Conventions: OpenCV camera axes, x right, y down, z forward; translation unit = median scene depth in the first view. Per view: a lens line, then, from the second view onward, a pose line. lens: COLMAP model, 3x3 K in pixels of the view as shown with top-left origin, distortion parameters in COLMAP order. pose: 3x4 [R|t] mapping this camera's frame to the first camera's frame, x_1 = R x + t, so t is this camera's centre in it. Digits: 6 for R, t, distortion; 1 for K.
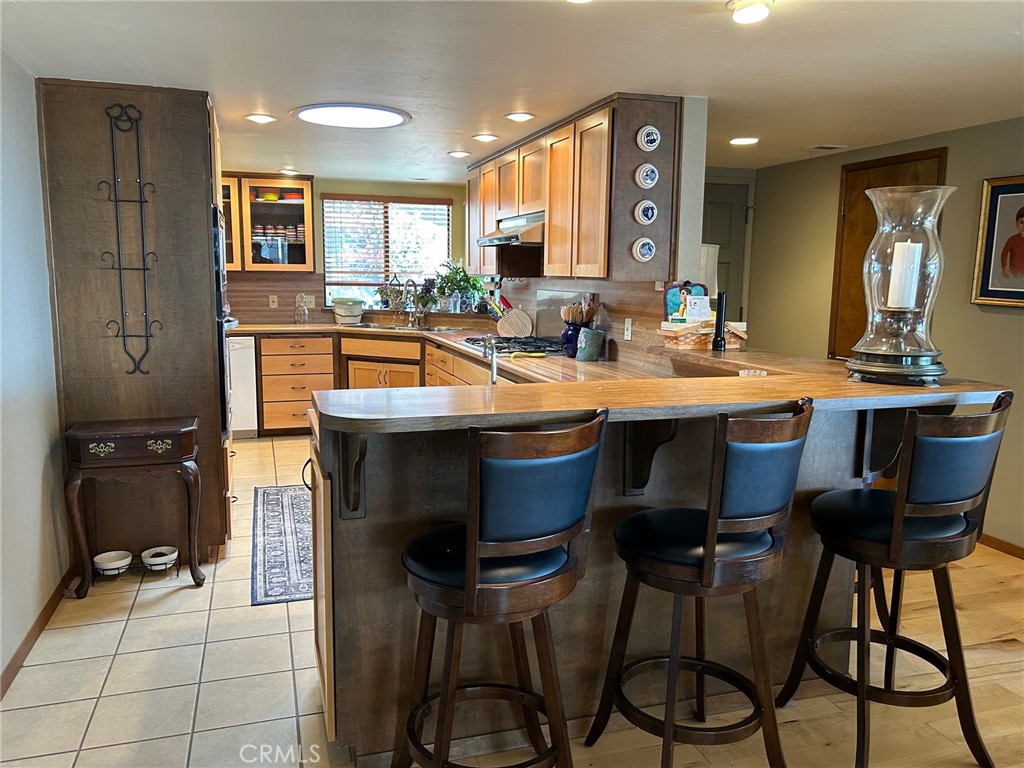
lens RADIAL K [[789.6, 0, 512.7], [0, 789.6, 390.1], [0, 0, 1]] dist [0.053600, -0.056784]
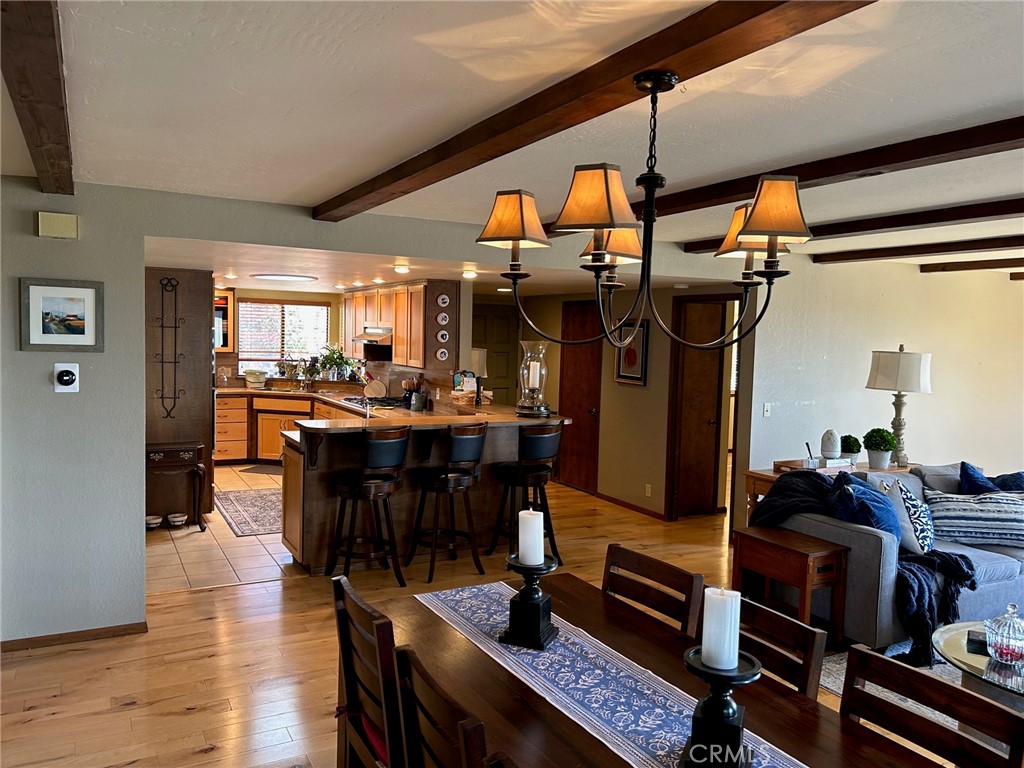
lens RADIAL K [[789.6, 0, 516.2], [0, 789.6, 381.9], [0, 0, 1]] dist [0.053600, -0.056784]
pose [[0.983135, 0.004778, 0.182817, -0.013392], [0.010515, 0.996528, -0.082592, 0.055951], [-0.182577, 0.083122, 0.979672, -0.950850]]
